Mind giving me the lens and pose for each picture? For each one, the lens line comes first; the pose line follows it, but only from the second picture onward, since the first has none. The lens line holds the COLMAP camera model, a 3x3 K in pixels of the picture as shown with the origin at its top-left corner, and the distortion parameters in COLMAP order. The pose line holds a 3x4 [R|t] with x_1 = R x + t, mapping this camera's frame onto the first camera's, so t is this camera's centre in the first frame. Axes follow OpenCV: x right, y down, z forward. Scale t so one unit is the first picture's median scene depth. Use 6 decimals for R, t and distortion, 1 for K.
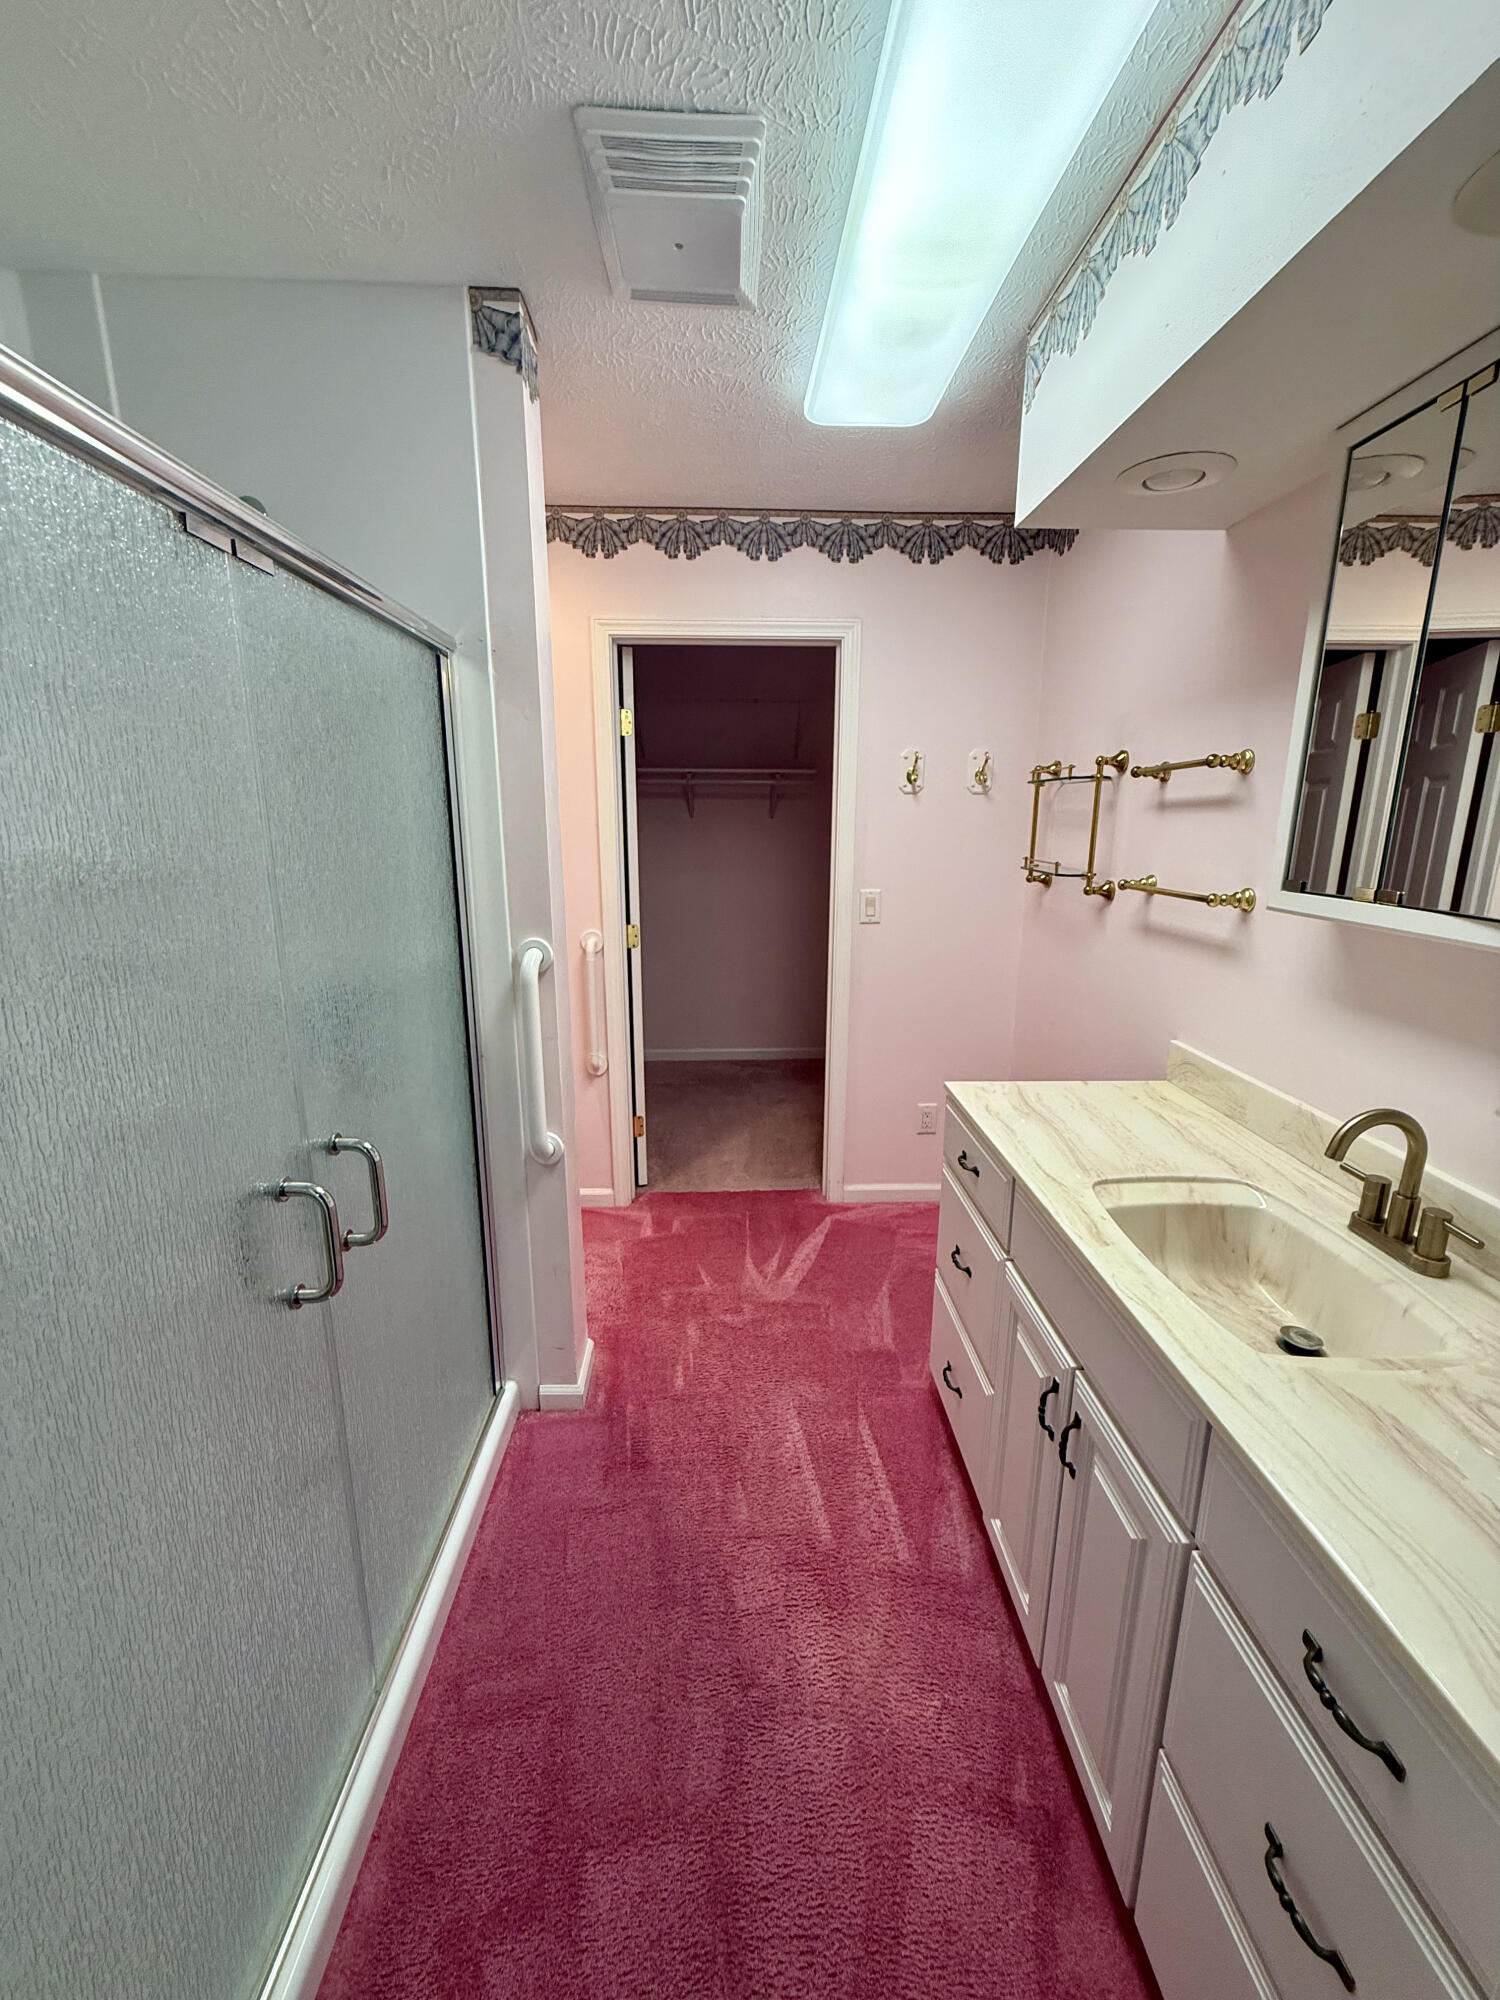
lens RADIAL K [[796.2, 0, 750.9], [0, 796.2, 997.0], [0, 0, 1]] dist [-0.000123, -0.000299]
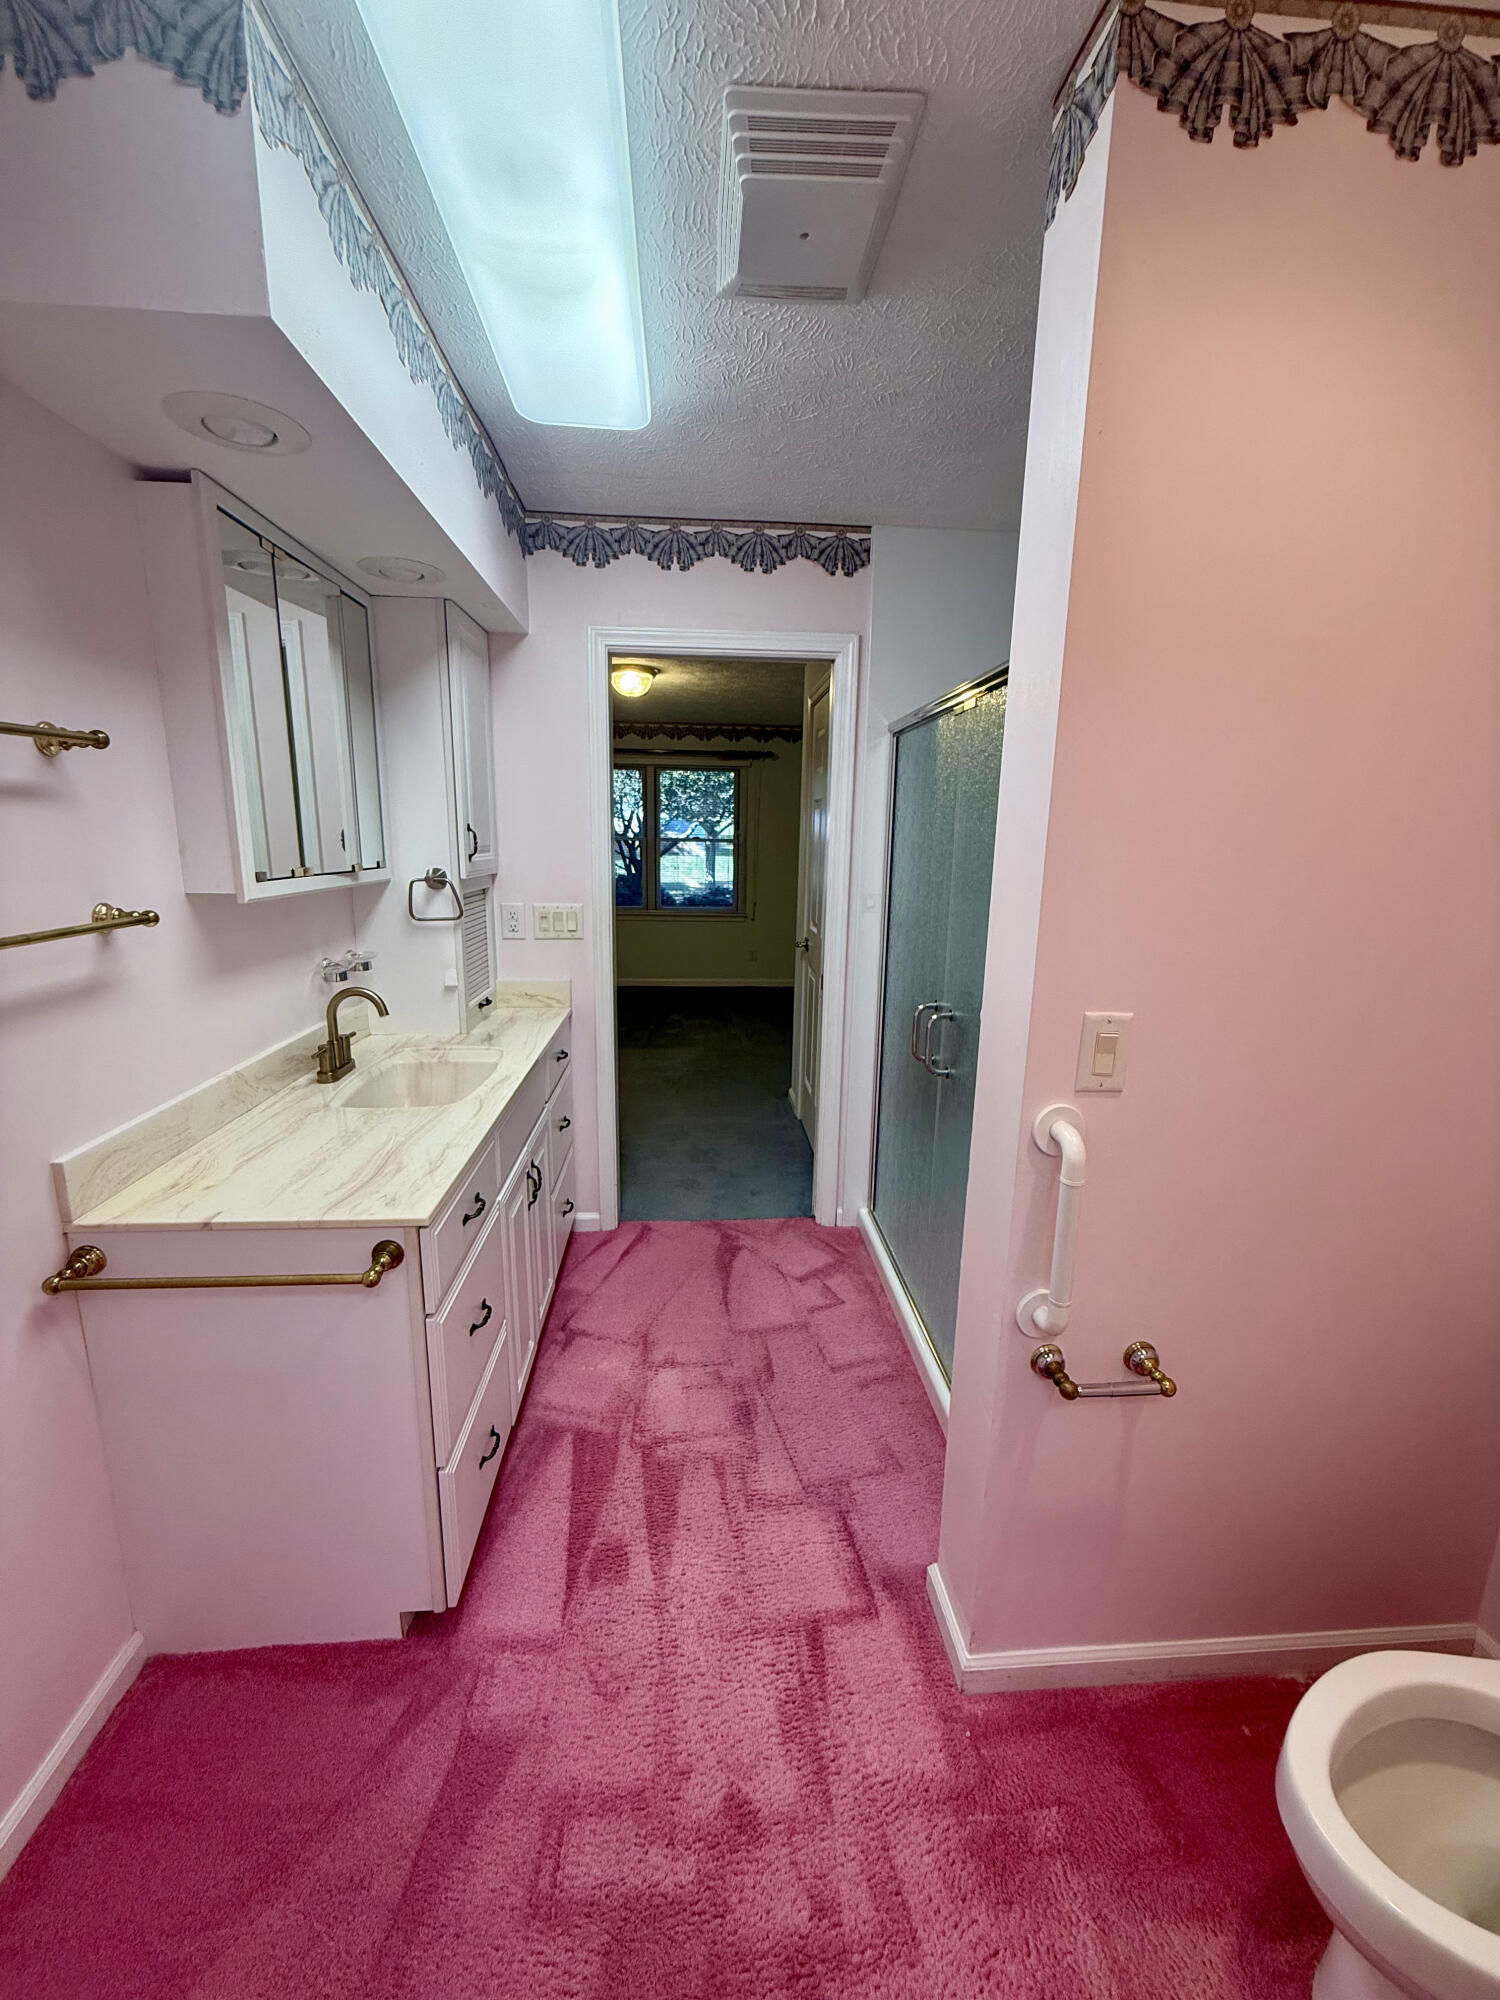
lens RADIAL K [[796.2, 0, 750.9], [0, 796.2, 997.0], [0, 0, 1]] dist [-0.000123, -0.000299]
pose [[-0.998636, -0.015698, -0.049803, 0.005653], [-0.035005, 0.908962, 0.415408, -0.407386], [0.038748, 0.416584, -0.908271, 1.781615]]
